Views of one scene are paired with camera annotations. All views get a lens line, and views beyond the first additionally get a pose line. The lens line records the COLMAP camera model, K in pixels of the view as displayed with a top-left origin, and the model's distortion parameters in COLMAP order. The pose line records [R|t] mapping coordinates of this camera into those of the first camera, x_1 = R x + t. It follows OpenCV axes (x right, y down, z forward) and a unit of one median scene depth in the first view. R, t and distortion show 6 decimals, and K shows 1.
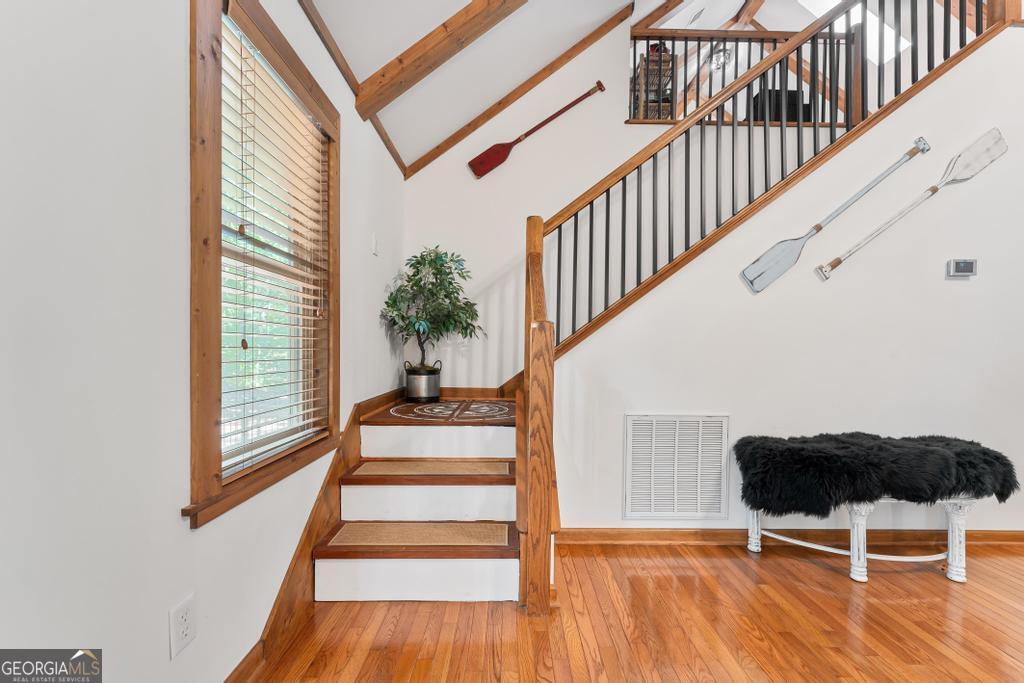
lens RADIAL K [[418.9, 0, 511.6], [0, 418.9, 343.9], [0, 0, 1]] dist [-0.000402, -0.000017]
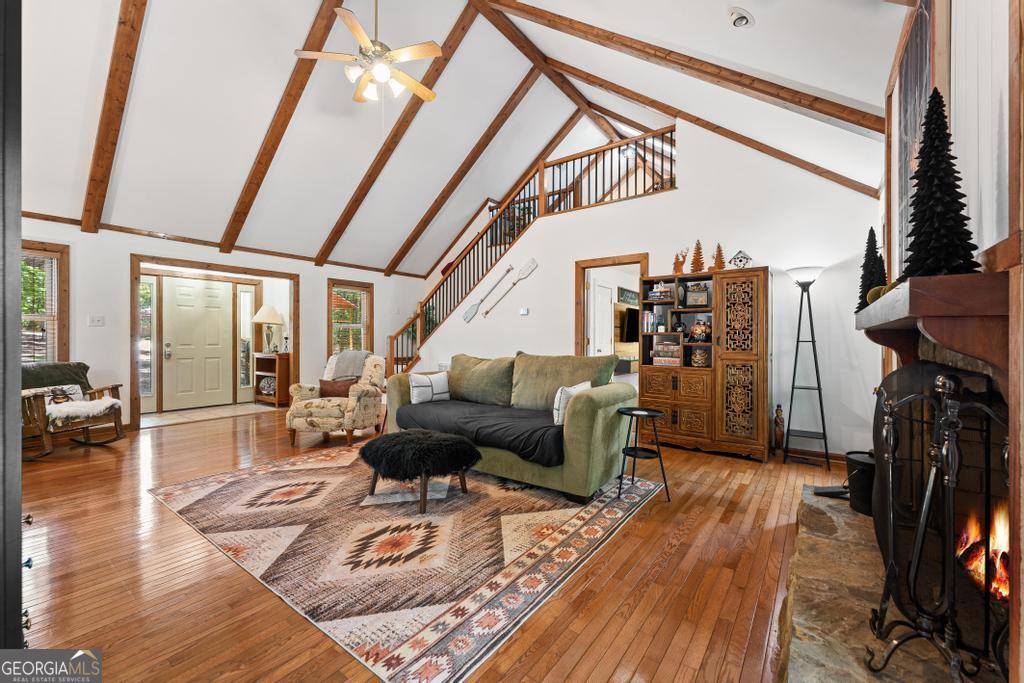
lens RADIAL K [[418.9, 0, 512.8], [0, 418.9, 342.5], [0, 0, 1]] dist [-0.000402, -0.000017]
pose [[0.800186, -0.004194, -0.599738, 2.633312], [0.005932, 0.999982, 0.000922, 0.010651], [0.599723, -0.004295, 0.800196, -1.189524]]
